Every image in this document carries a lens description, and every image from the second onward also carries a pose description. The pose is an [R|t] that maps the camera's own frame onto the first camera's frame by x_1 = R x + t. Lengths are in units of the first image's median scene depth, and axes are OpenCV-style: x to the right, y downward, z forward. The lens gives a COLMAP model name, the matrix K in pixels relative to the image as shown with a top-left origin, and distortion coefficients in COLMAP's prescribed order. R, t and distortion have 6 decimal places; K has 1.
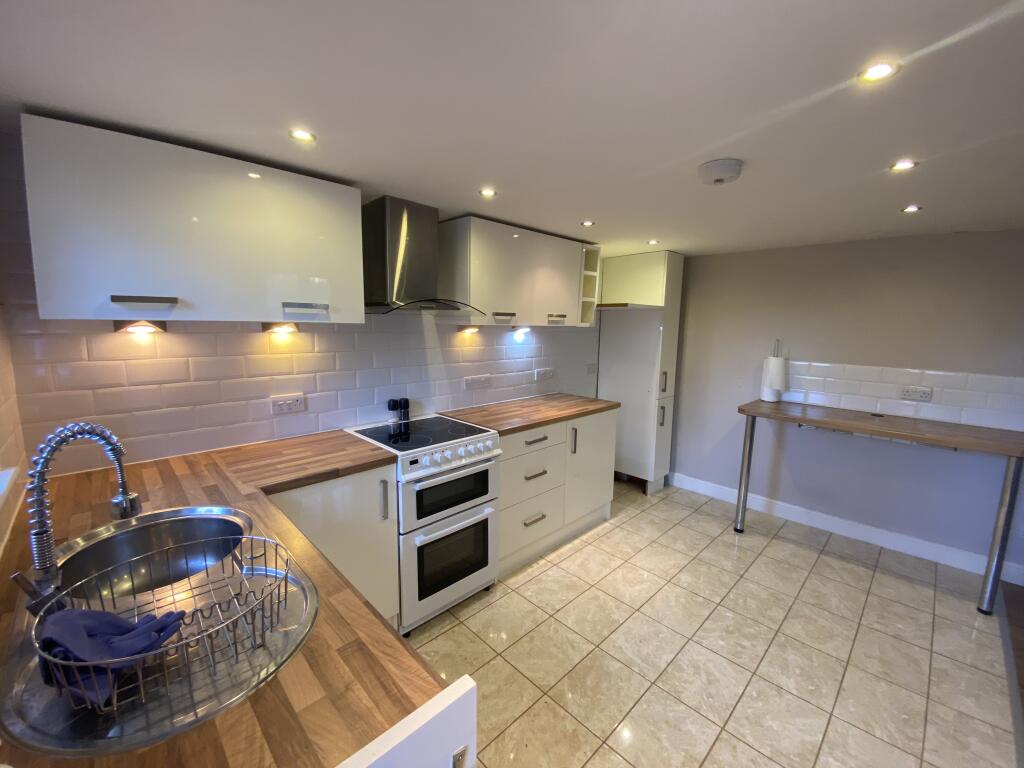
lens RADIAL K [[415.2, 0, 514.1], [0, 415.2, 380.7], [0, 0, 1]] dist [0.034551, -0.025186]
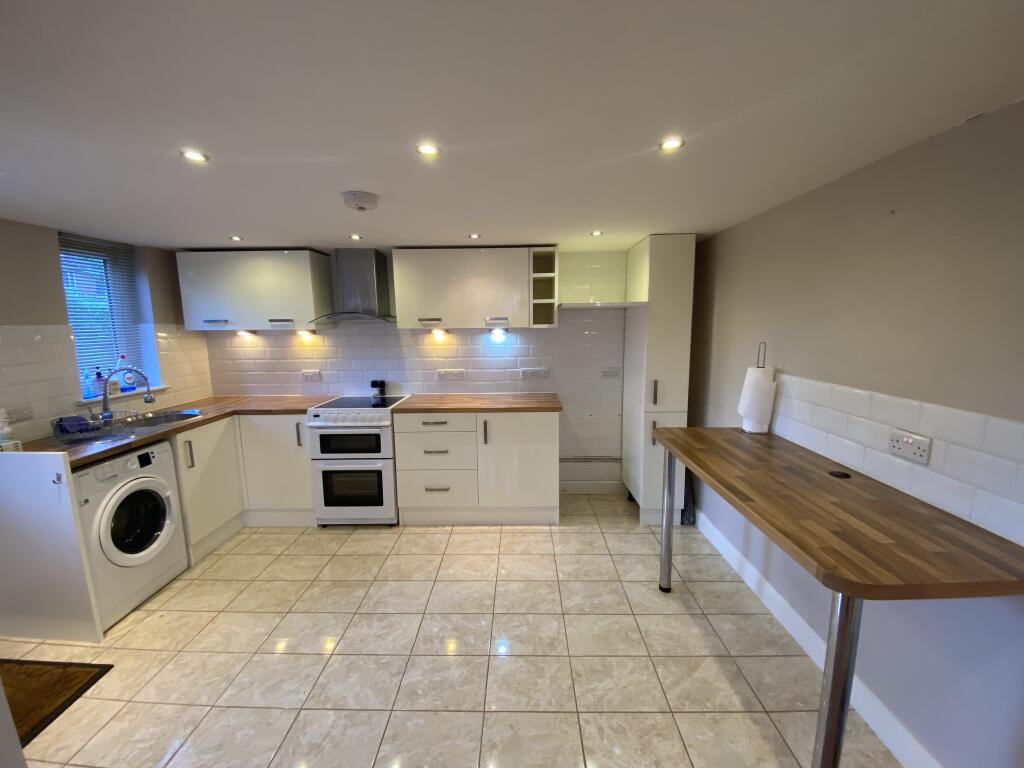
lens RADIAL K [[415.2, 0, 514.1], [0, 415.2, 380.7], [0, 0, 1]] dist [0.034551, -0.025186]
pose [[0.697841, 0.073322, -0.712490, 1.047139], [-0.075438, 0.996738, 0.028688, -0.031053], [0.712269, 0.033729, 0.701096, 0.302037]]
